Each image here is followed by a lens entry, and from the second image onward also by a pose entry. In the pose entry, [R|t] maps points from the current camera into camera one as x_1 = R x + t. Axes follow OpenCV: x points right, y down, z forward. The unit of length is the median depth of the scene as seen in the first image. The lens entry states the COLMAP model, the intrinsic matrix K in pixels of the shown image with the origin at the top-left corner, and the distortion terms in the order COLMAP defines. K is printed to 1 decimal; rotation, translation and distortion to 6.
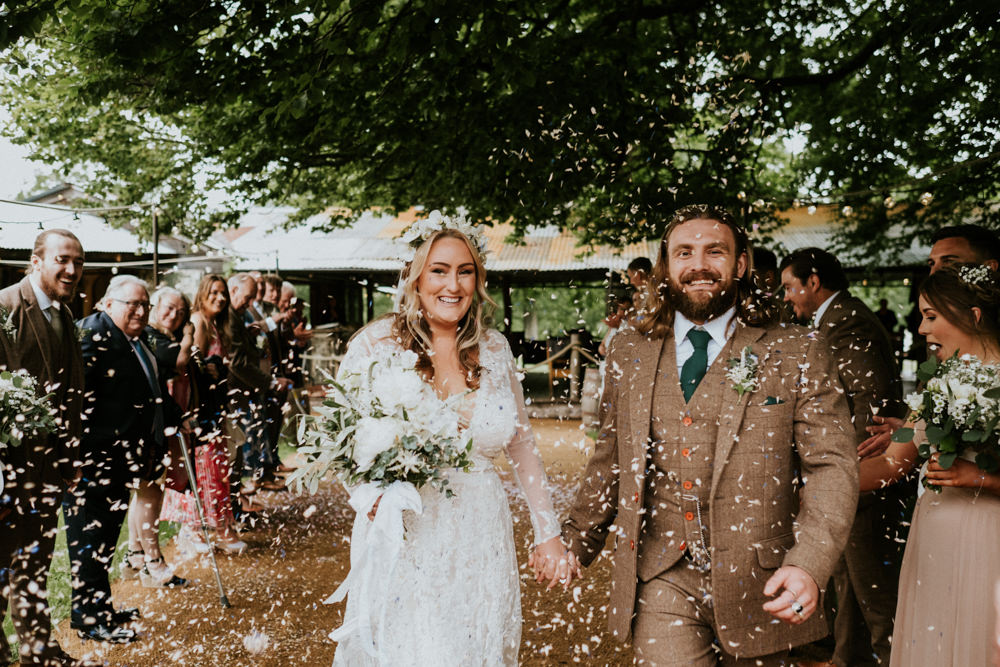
lens RADIAL K [[1059.9, 0, 500.0], [0, 1059.9, 348.2], [0, 0, 1]] dist [-0.009611, 0.044479]
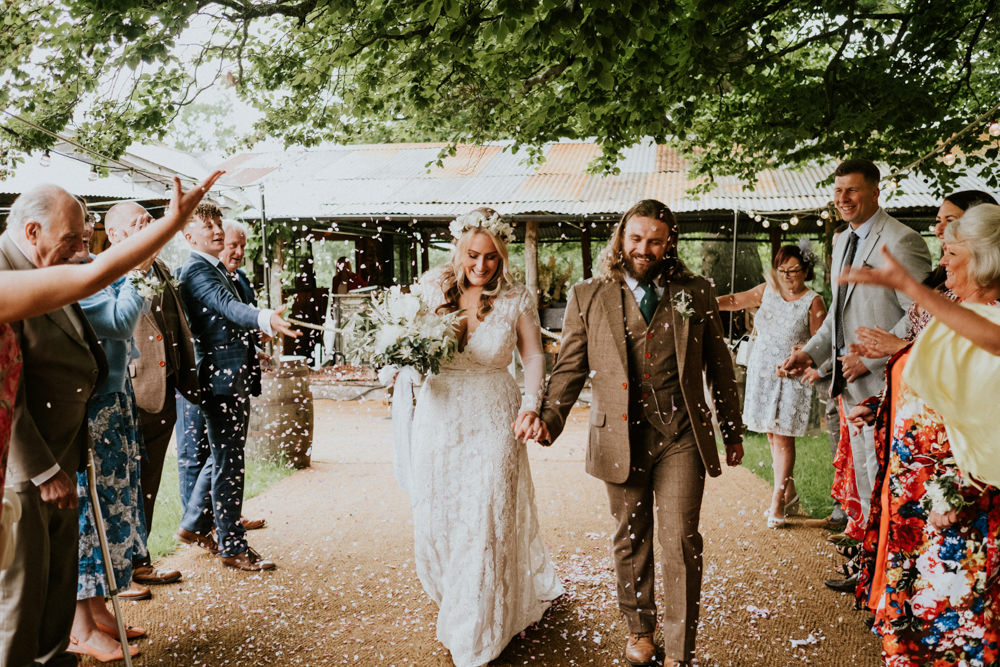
lens RADIAL K [[1031.4, 0, 500.0], [0, 1031.4, 333.5], [0, 0, 1]] dist [-0.008553, 0.040384]
pose [[0.998272, -0.000853, -0.058764, -0.013076], [0.002592, 0.999561, 0.029521, -0.013050], [0.058713, -0.029622, 0.997835, 0.313929]]
